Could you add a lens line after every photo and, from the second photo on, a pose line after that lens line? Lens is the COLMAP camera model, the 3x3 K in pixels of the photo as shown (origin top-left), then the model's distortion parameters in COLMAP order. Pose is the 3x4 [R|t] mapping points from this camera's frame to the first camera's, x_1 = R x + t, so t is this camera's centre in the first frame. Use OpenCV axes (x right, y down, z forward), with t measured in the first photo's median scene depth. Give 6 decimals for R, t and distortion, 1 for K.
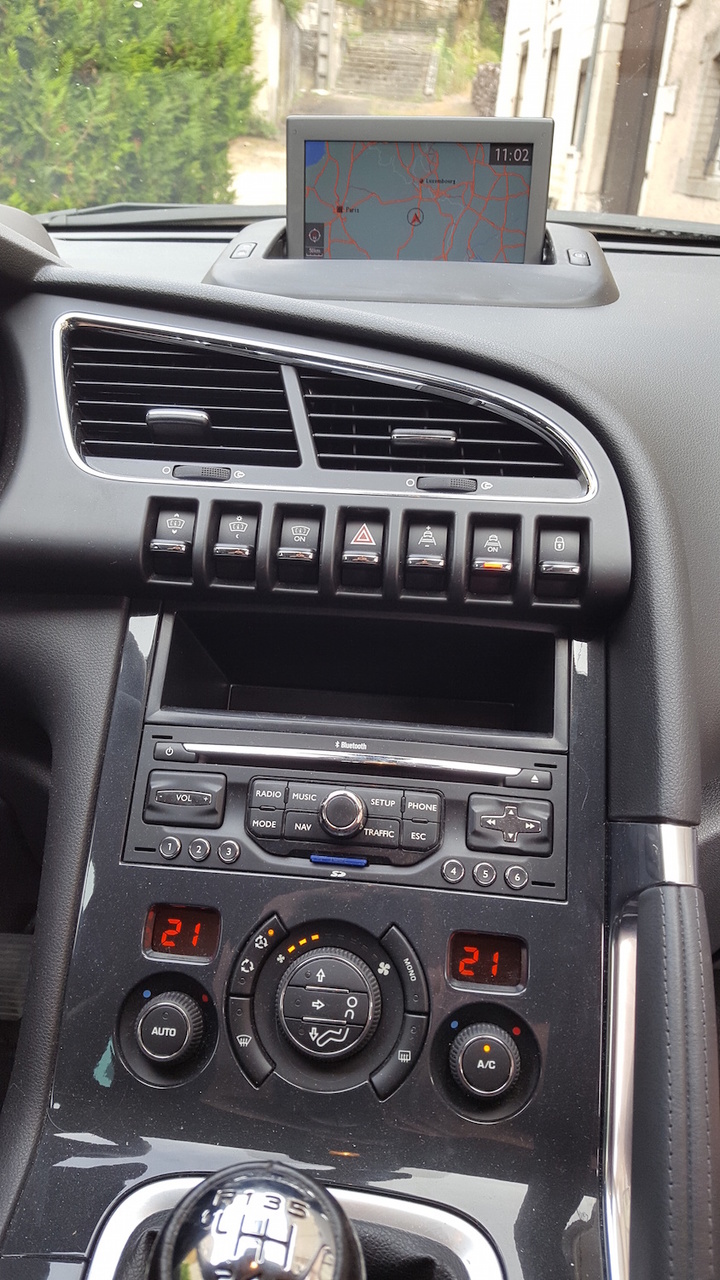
lens RADIAL K [[944.9, 0, 339.8], [0, 944.9, 643.5], [0, 0, 1]] dist [0.265018, -0.635561]
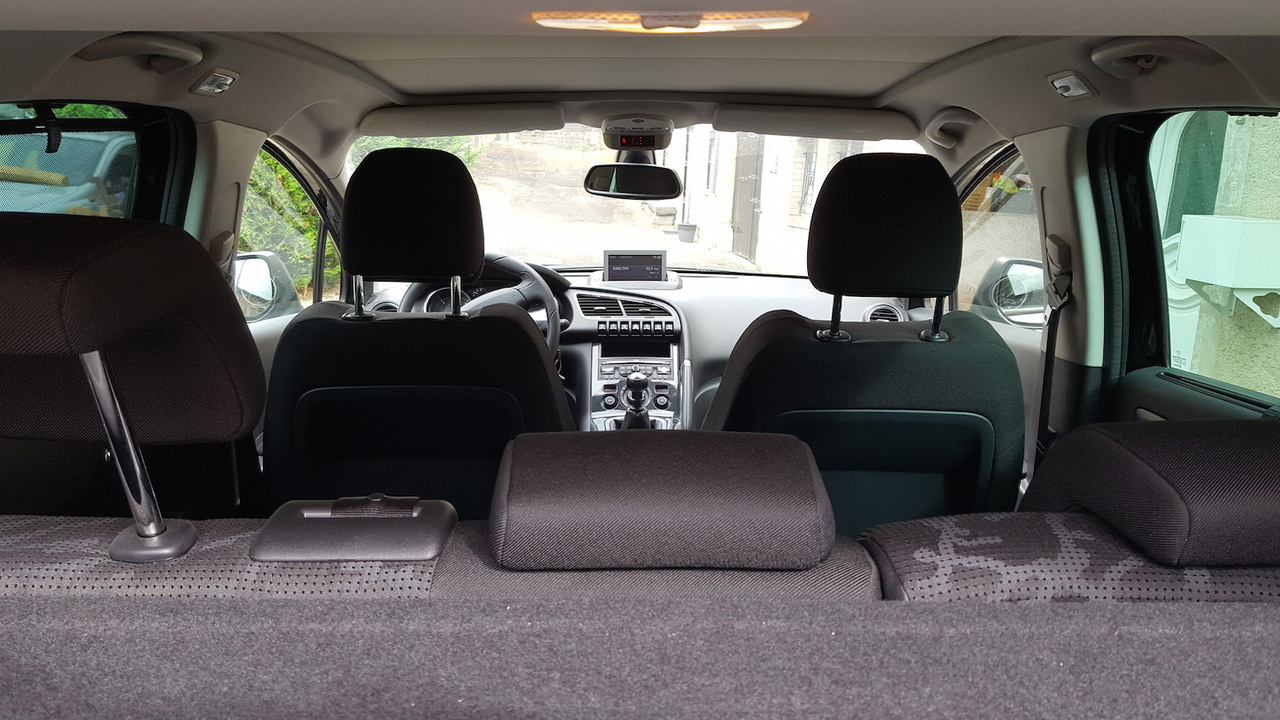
lens RADIAL K [[1011.5, 0, 640.0], [0, 1011.5, 360.0], [0, 0, 1]] dist [0.059951, -0.000341]
pose [[0.991269, -0.028692, 0.128699, -0.733416], [0.063314, 0.959731, -0.273695, 1.737214], [-0.115663, 0.279453, 0.953167, -4.716344]]
